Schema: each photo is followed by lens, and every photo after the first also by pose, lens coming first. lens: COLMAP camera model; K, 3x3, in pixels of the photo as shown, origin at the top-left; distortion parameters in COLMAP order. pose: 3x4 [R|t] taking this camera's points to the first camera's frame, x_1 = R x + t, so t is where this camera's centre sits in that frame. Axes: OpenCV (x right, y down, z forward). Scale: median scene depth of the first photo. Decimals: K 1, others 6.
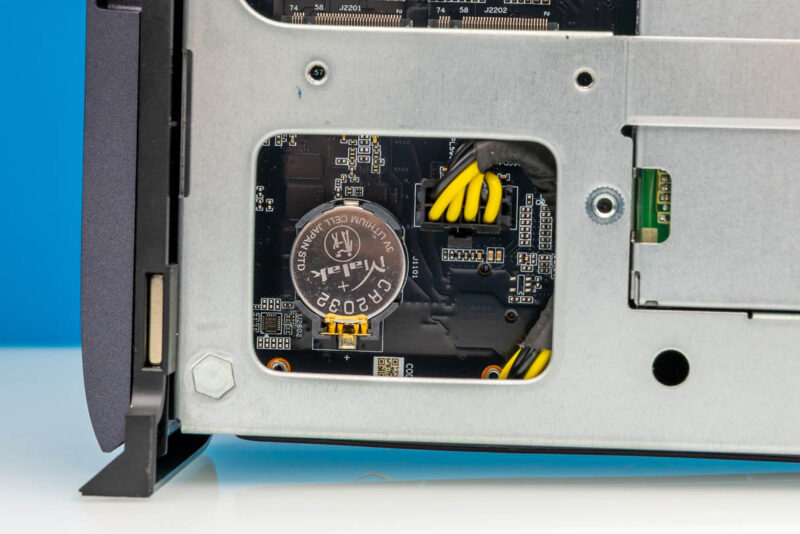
lens RADIAL K [[2547.8, 0, 401.3], [0, 2547.8, 216.2], [0, 0, 1]] dist [0.035024, -0.427886]
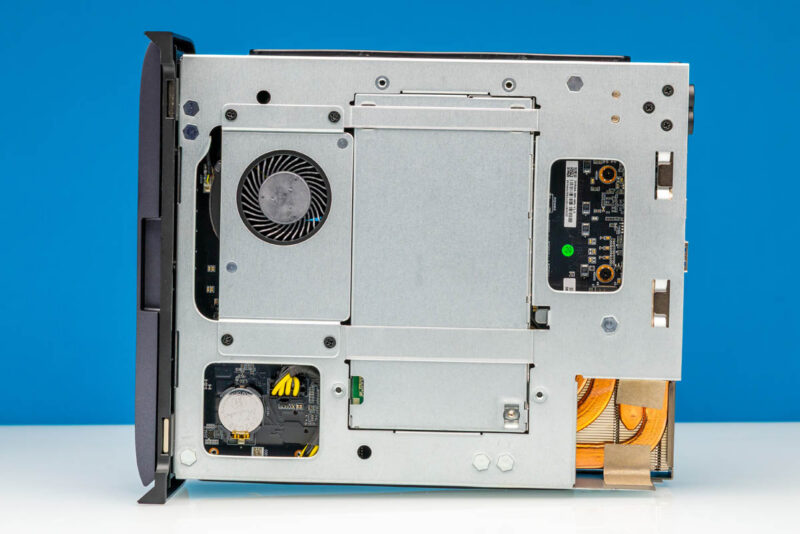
lens RADIAL K [[2547.8, 0, 401.3], [0, 2547.8, 216.2], [0, 0, 1]] dist [0.035024, -0.427886]
pose [[0.999775, -0.006728, 0.020139, 0.091377], [0.006731, 0.999977, -0.000115, -0.178527], [-0.020138, 0.000250, 0.999797, -1.579905]]
